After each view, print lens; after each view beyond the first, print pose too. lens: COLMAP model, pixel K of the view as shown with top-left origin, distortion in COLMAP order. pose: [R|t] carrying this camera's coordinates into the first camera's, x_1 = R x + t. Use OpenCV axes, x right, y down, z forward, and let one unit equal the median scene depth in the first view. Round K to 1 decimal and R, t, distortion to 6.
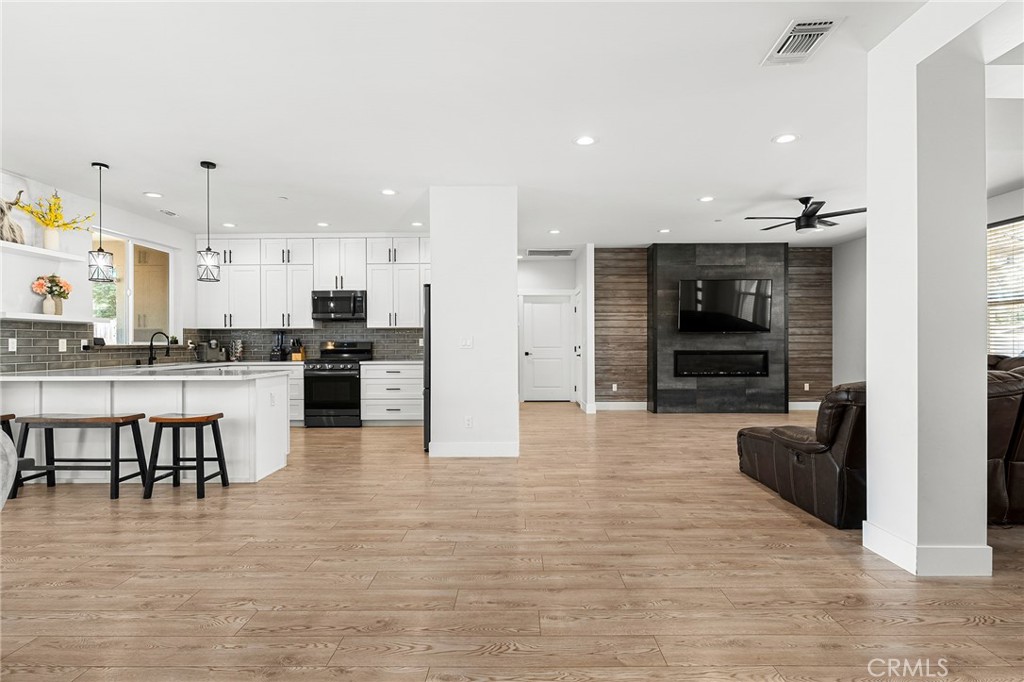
lens RADIAL K [[505.5, 0, 512.0], [0, 505.5, 341.0], [0, 0, 1]] dist [0.000738, -0.000004]
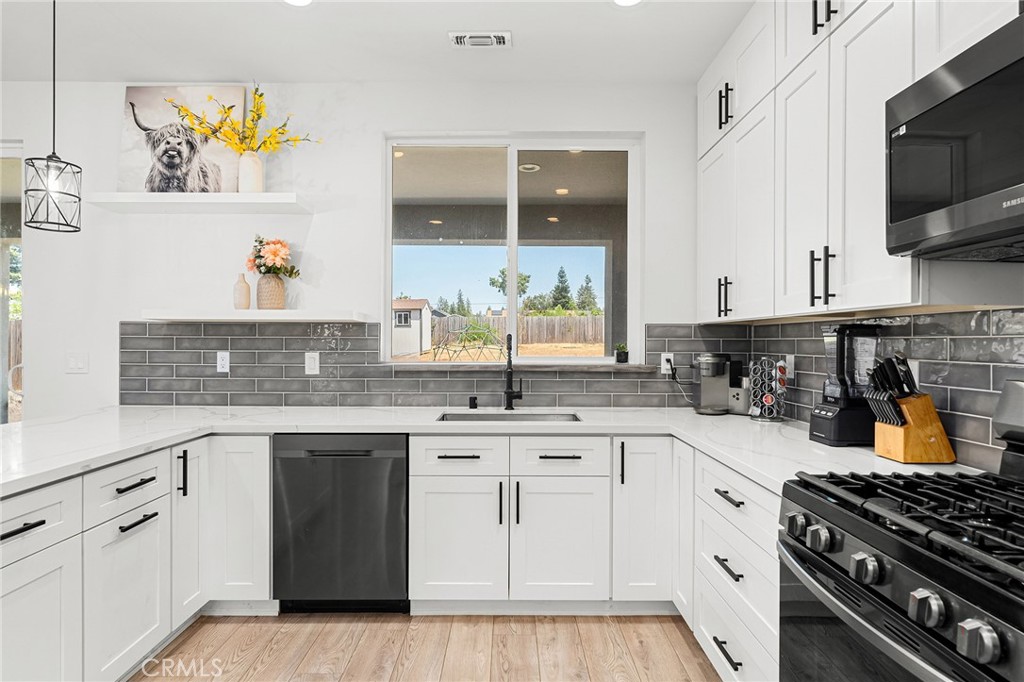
lens RADIAL K [[558.2, 0, 512.0], [0, 558.2, 341.0], [0, 0, 1]] dist [0.000431, 0.000249]
pose [[0.014024, 0.004346, -0.999892, -0.273394], [0.000860, 0.999990, 0.004359, -0.018302], [0.999901, -0.000921, 0.014020, 1.206024]]
